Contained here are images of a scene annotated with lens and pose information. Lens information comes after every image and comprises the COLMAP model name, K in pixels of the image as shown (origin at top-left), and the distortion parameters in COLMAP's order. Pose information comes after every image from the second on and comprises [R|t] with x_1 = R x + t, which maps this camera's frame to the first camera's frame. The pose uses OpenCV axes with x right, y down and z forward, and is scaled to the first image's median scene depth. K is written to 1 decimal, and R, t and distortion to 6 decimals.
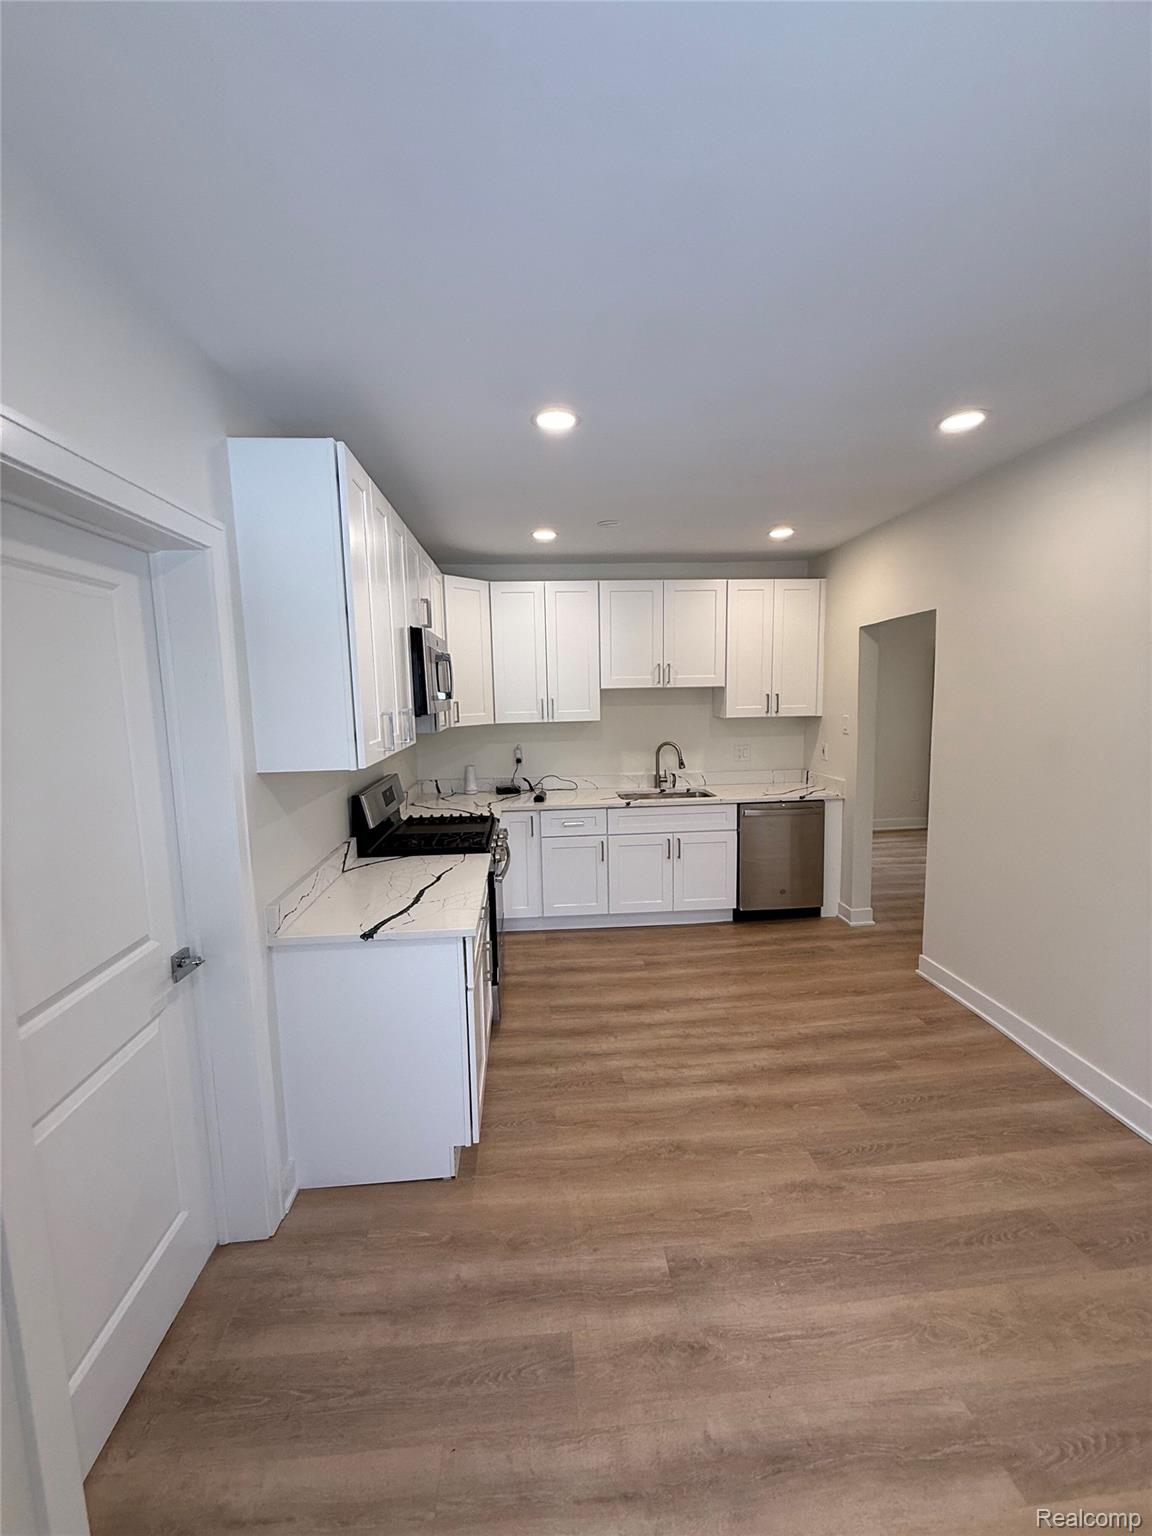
lens RADIAL K [[610.6, 0, 575.3], [0, 610.6, 763.5], [0, 0, 1]] dist [0.001315, -0.000147]
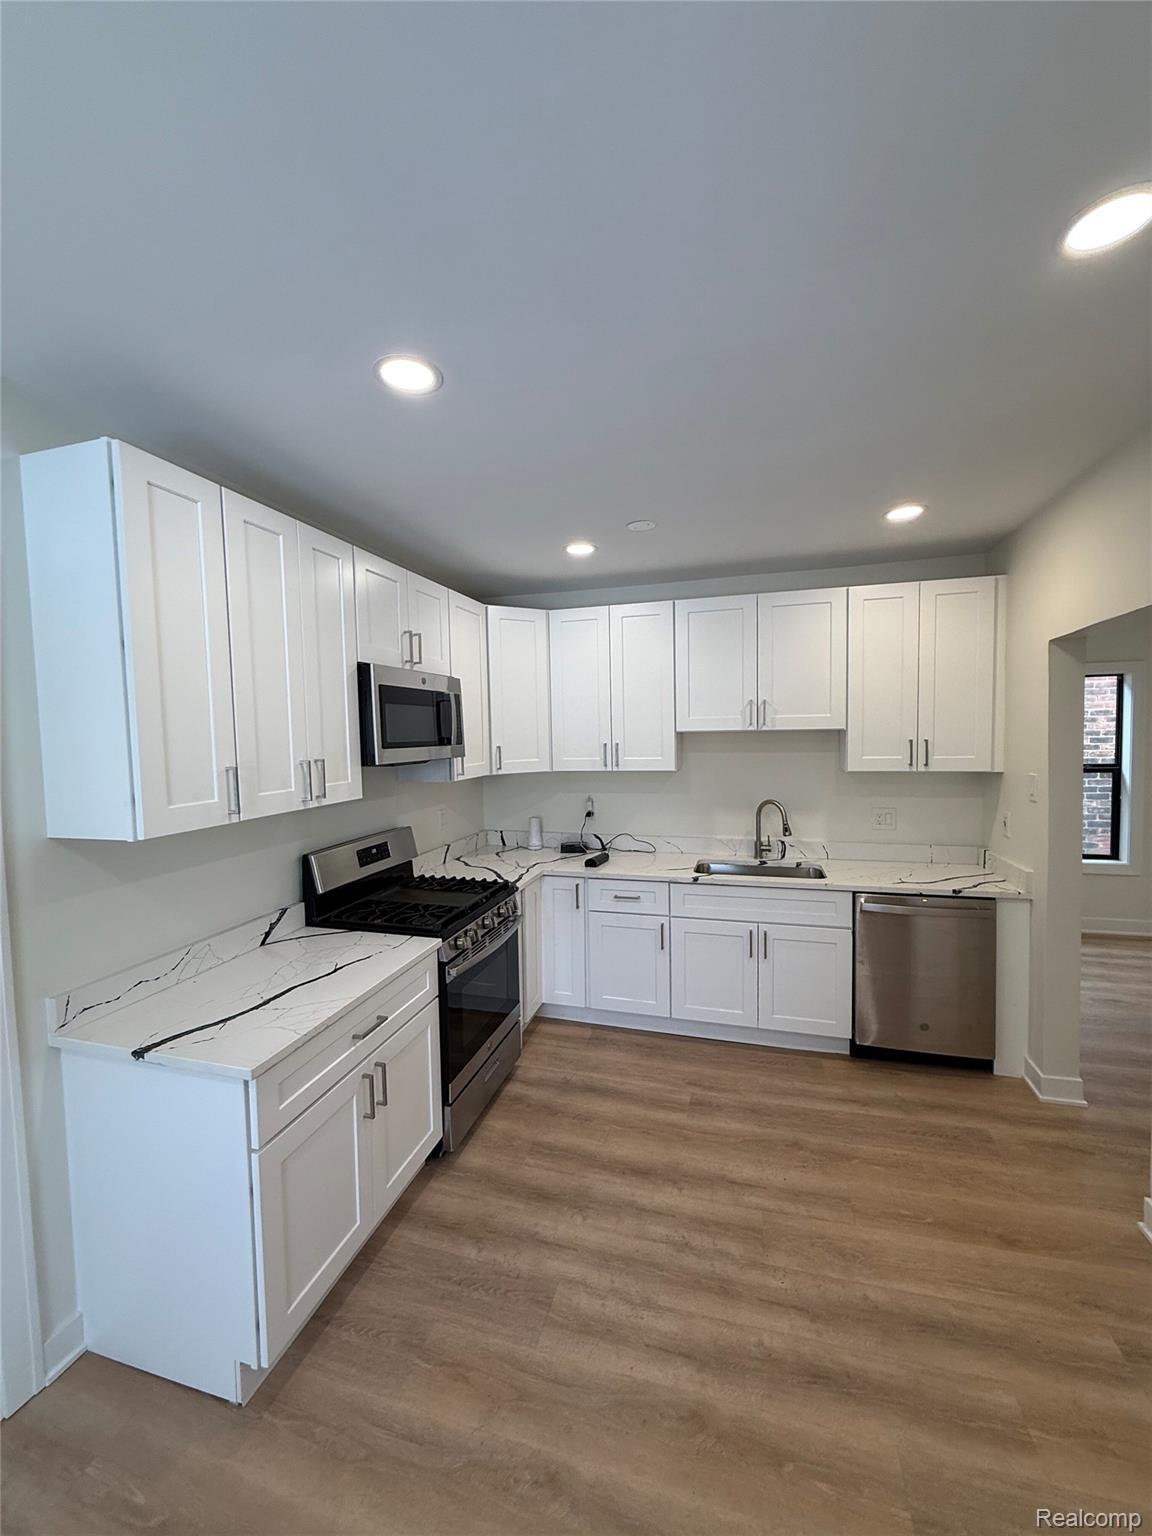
lens RADIAL K [[610.6, 0, 575.3], [0, 610.6, 763.5], [0, 0, 1]] dist [0.001315, -0.000147]
pose [[0.936135, 0.022249, -0.350936, 0.215010], [-0.042953, 0.997758, -0.051321, -0.034995], [0.349008, 0.063117, 0.934992, 0.210815]]
